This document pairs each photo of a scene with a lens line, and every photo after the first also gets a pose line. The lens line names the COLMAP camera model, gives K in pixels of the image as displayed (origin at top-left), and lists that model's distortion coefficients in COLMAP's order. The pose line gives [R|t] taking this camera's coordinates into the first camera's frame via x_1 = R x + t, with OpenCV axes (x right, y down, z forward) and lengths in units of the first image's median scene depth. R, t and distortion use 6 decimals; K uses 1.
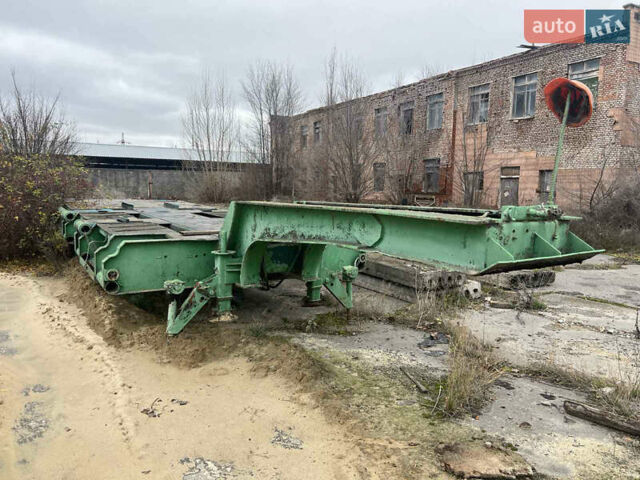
lens RADIAL K [[469.9, 0, 321.8], [0, 469.9, 239.4], [0, 0, 1]] dist [0.026648, -0.015779]
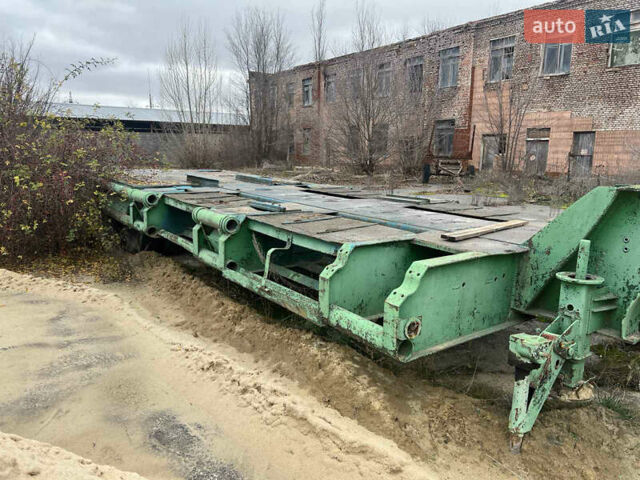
lens RADIAL K [[469.9, 0, 318.2], [0, 469.9, 240.2], [0, 0, 1]] dist [0.026648, -0.015779]
pose [[0.996810, -0.018367, 0.077667, -0.097184], [0.012189, 0.996777, 0.079295, -0.011486], [-0.078873, -0.078096, 0.993821, 0.079226]]
